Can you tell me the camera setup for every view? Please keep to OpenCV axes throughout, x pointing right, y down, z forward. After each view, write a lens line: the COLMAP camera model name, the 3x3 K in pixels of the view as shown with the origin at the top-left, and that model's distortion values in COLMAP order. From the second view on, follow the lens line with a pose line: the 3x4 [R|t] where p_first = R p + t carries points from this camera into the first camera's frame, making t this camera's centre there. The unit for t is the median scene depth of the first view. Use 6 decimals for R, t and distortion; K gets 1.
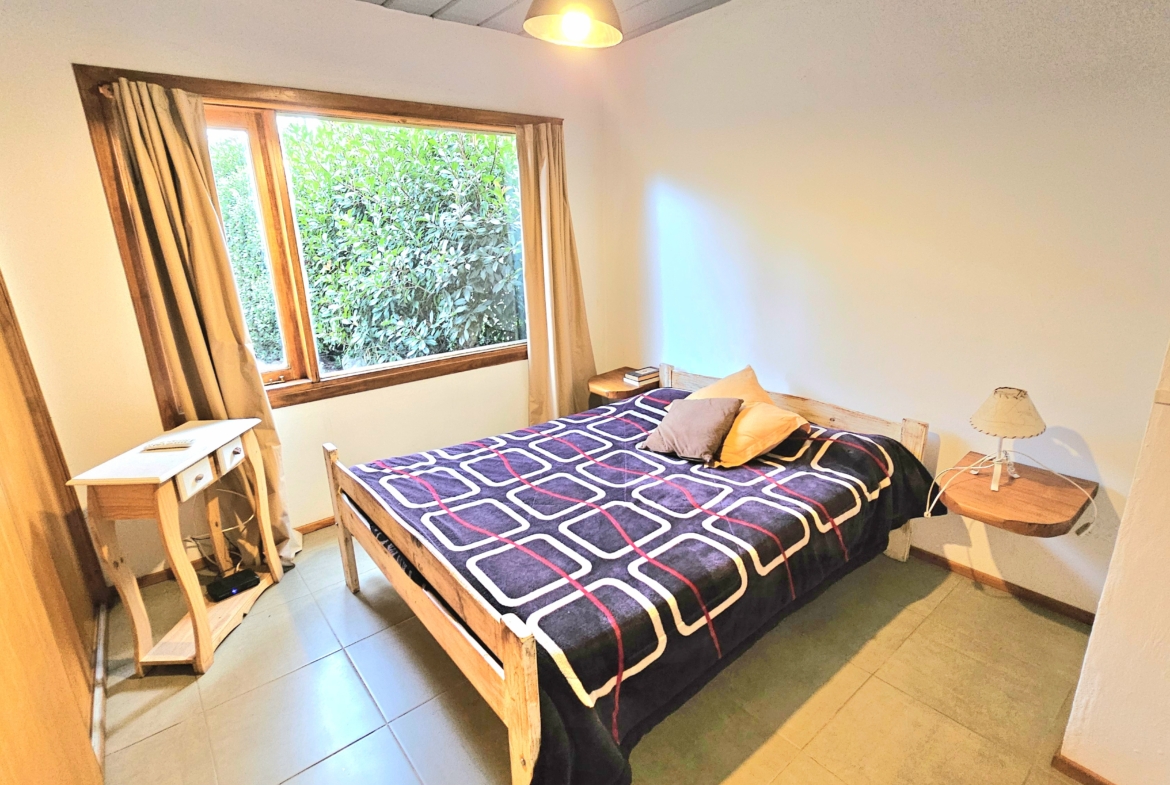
lens RADIAL K [[568.4, 0, 579.0], [0, 568.4, 394.1], [0, 0, 1]] dist [-0.006451, -0.000083]
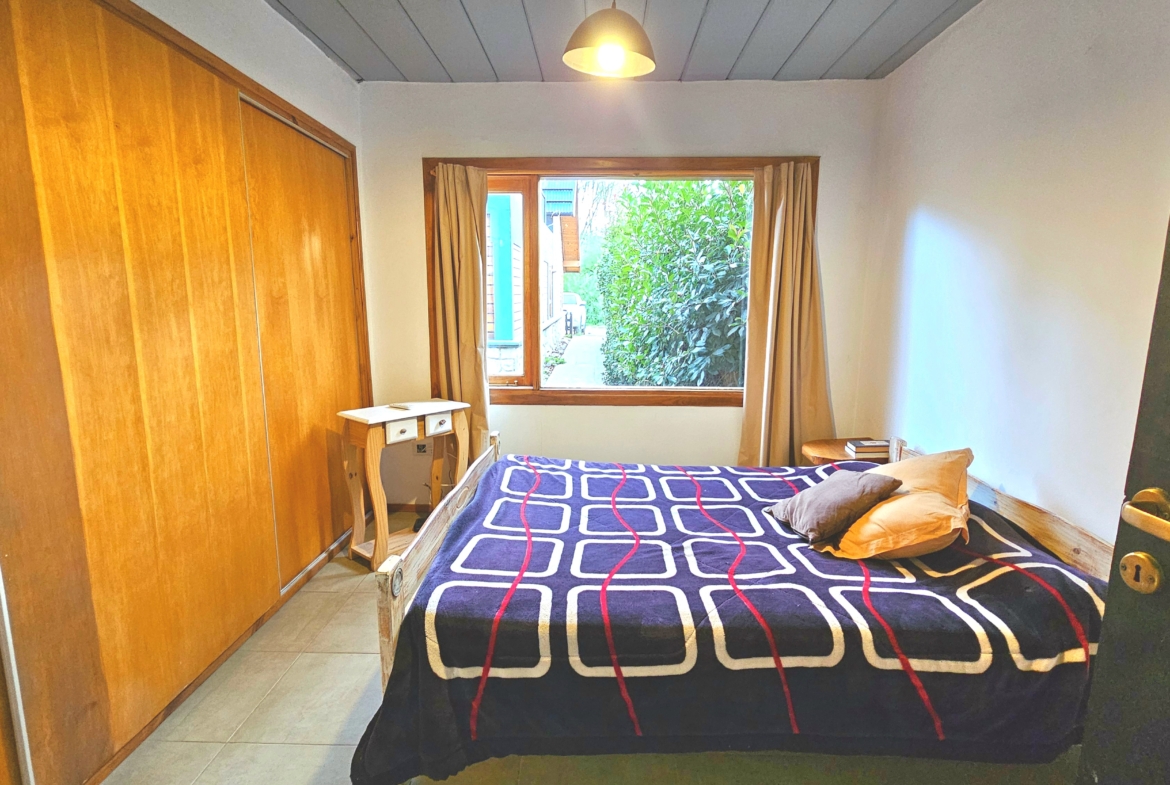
lens RADIAL K [[568.4, 0, 579.0], [0, 568.4, 394.1], [0, 0, 1]] dist [-0.006451, -0.000083]
pose [[0.754753, 0.138570, -0.641207, 0.467646], [-0.211984, 0.976515, -0.038490, 0.018060], [0.620815, 0.164976, 0.766402, 0.159154]]
